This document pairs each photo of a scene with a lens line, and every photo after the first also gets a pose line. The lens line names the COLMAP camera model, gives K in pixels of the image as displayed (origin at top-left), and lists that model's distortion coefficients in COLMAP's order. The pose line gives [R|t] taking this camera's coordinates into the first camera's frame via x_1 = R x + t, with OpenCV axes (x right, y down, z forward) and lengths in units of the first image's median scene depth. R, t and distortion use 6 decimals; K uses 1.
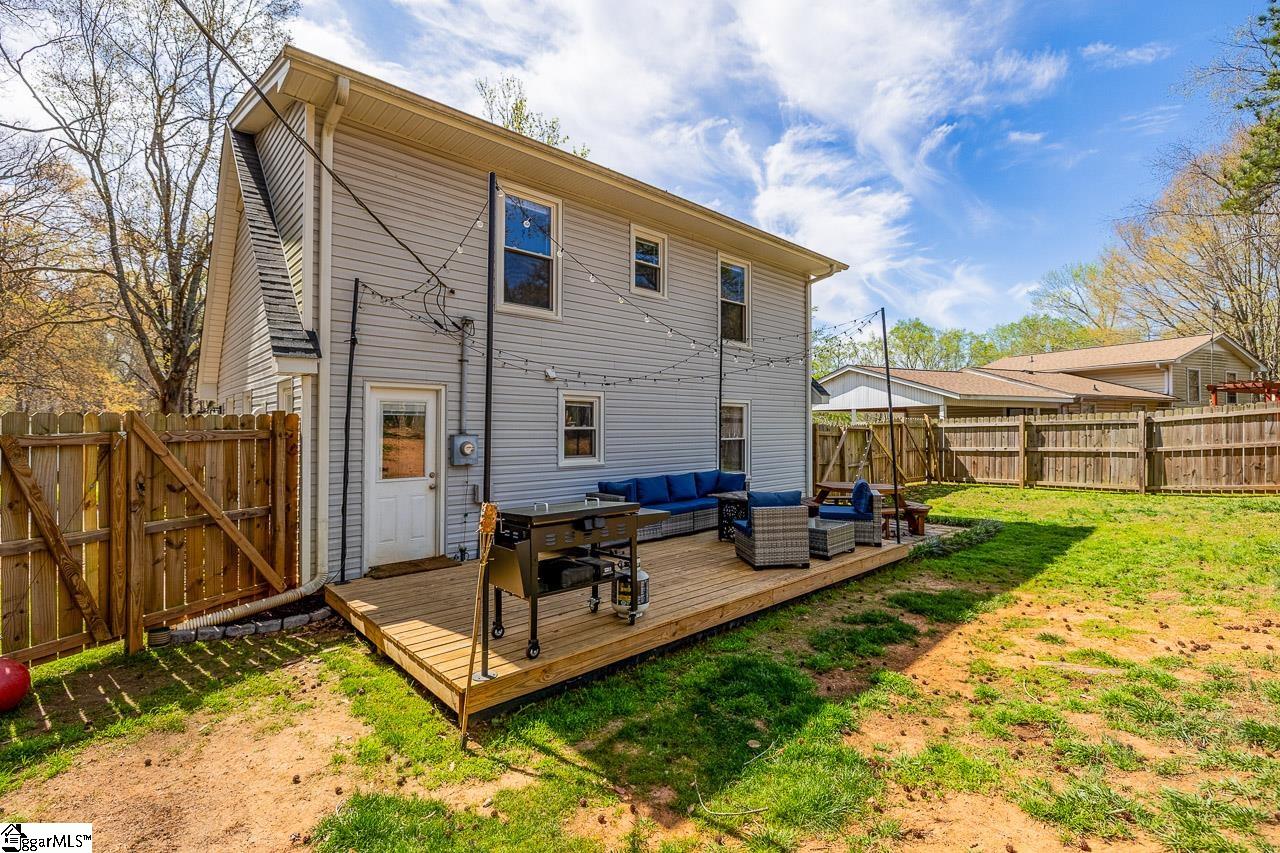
lens RADIAL K [[578.1, 0, 626.6], [0, 578.1, 426.9], [0, 0, 1]] dist [-0.012039, 0.000079]
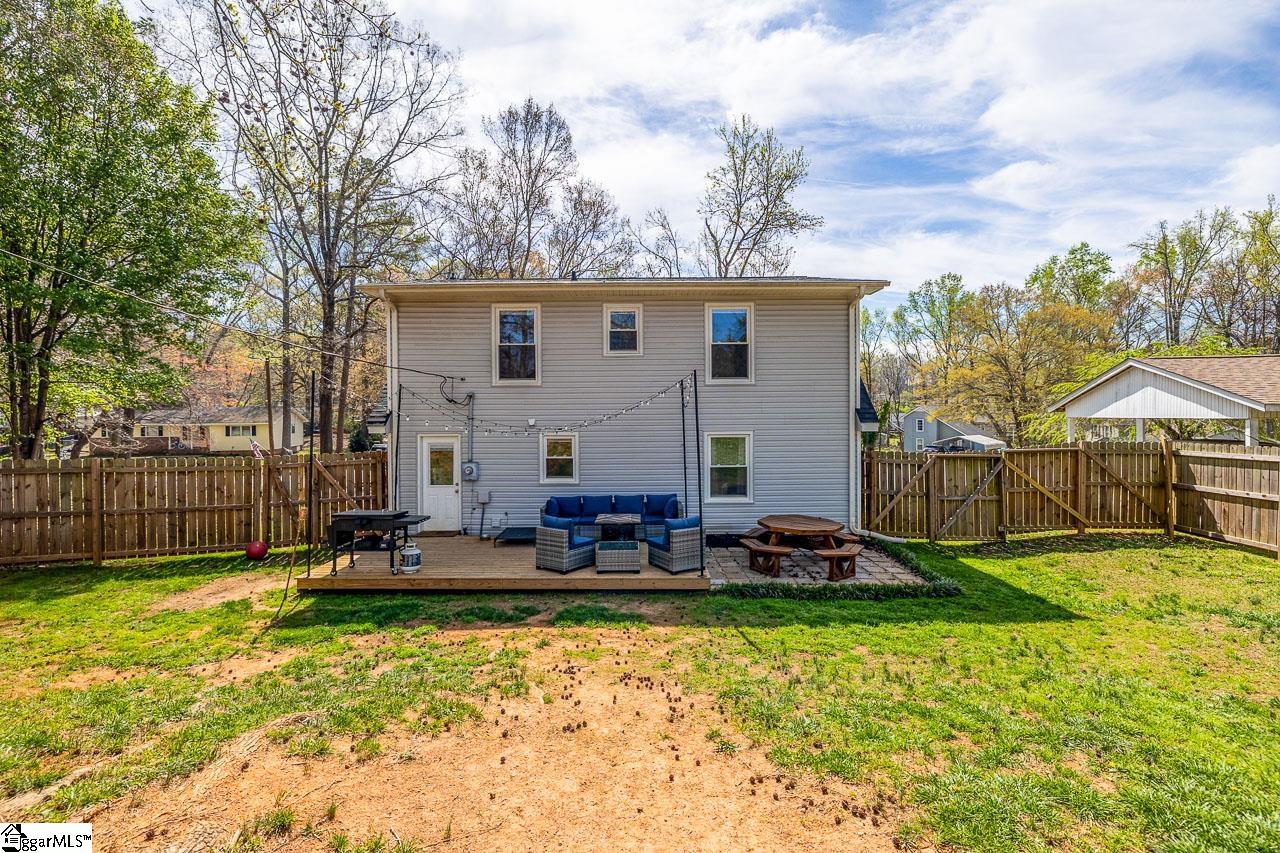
lens RADIAL K [[578.1, 0, 629.8], [0, 578.1, 424.3], [0, 0, 1]] dist [-0.012039, 0.000079]
pose [[0.726483, 0.011627, -0.687086, 0.708329], [0.007521, 0.999662, 0.024869, -0.078760], [0.687143, -0.023235, 0.726151, 0.047706]]
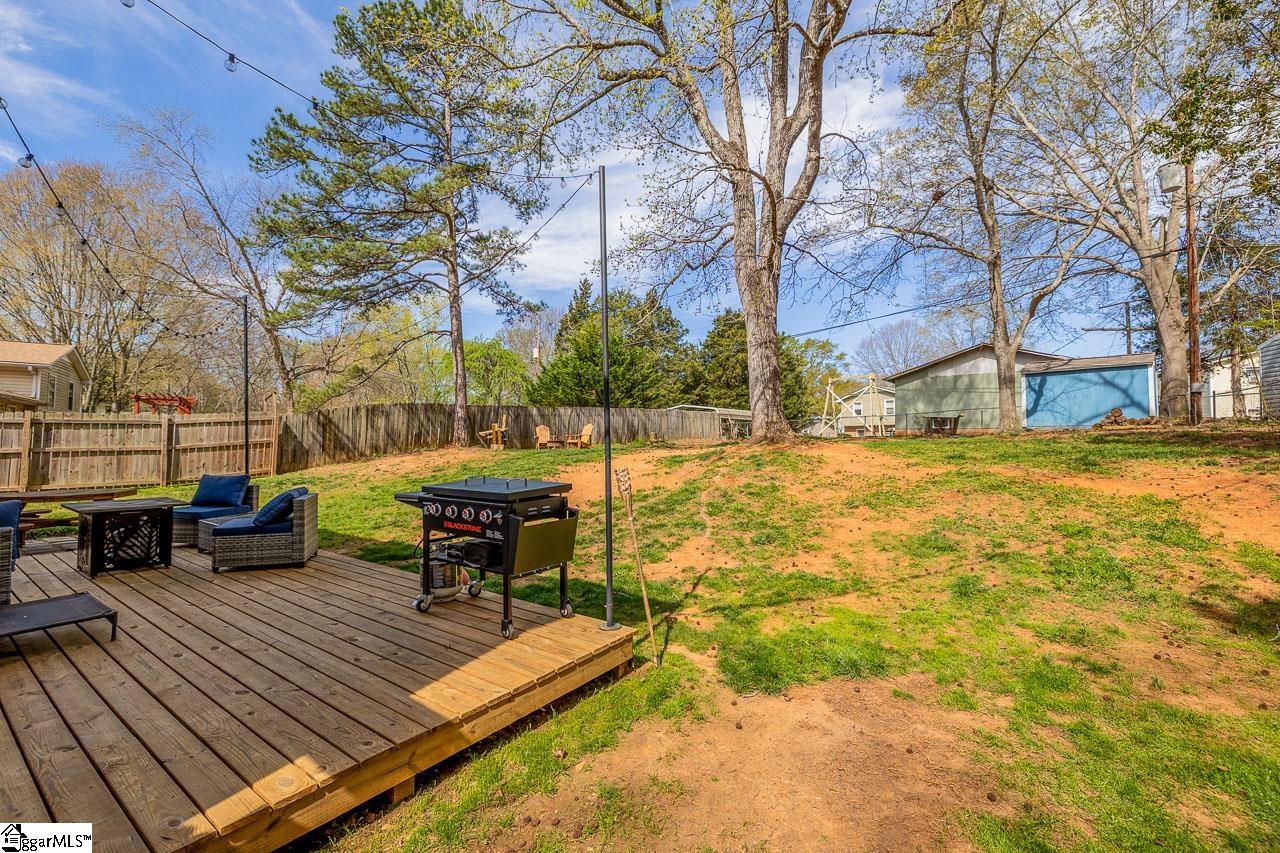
lens RADIAL K [[538.9, 0, 628.3], [0, 538.9, 427.7], [0, 0, 1]] dist [0.001041, 0.000494]
pose [[-0.204098, 0.028872, 0.978525, -0.360379], [-0.010266, 0.999447, -0.031630, 0.027610], [-0.978897, -0.016502, -0.203689, 0.339212]]
